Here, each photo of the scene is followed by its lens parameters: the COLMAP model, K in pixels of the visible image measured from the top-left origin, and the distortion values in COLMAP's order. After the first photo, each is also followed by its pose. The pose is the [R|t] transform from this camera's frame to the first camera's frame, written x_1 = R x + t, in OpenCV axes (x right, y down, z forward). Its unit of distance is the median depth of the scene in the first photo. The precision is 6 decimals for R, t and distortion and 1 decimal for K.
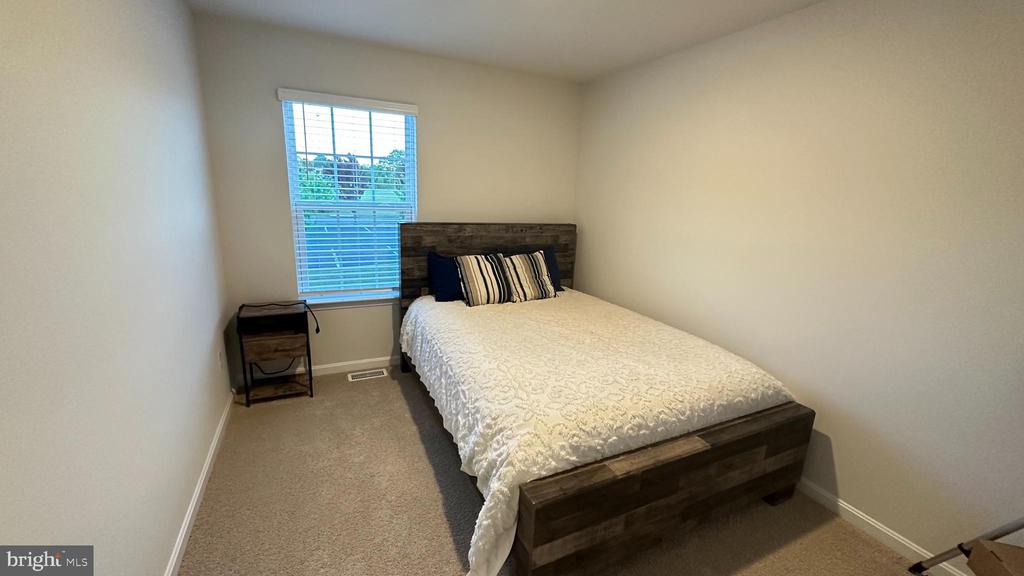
lens RADIAL K [[405.9, 0, 513.4], [0, 405.9, 284.4], [0, 0, 1]] dist [-0.000943, -0.000041]
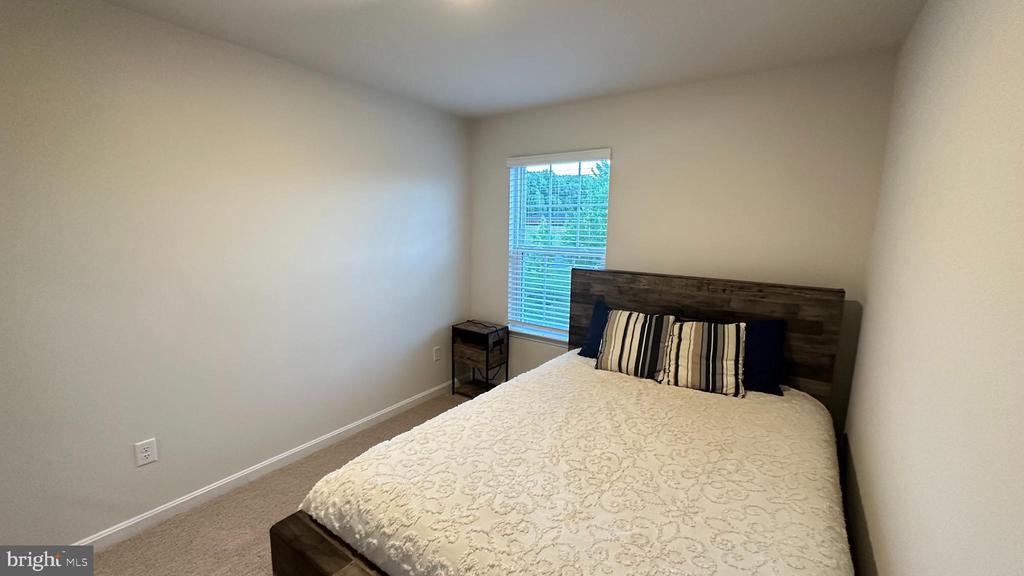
lens RADIAL K [[405.9, 0, 510.3], [0, 405.9, 288.6], [0, 0, 1]] dist [-0.000943, -0.000041]
pose [[0.490597, 0.099919, -0.865639, 0.493945], [-0.193300, 0.981133, 0.003699, -0.073477], [0.849676, 0.165513, 0.500655, 0.371389]]
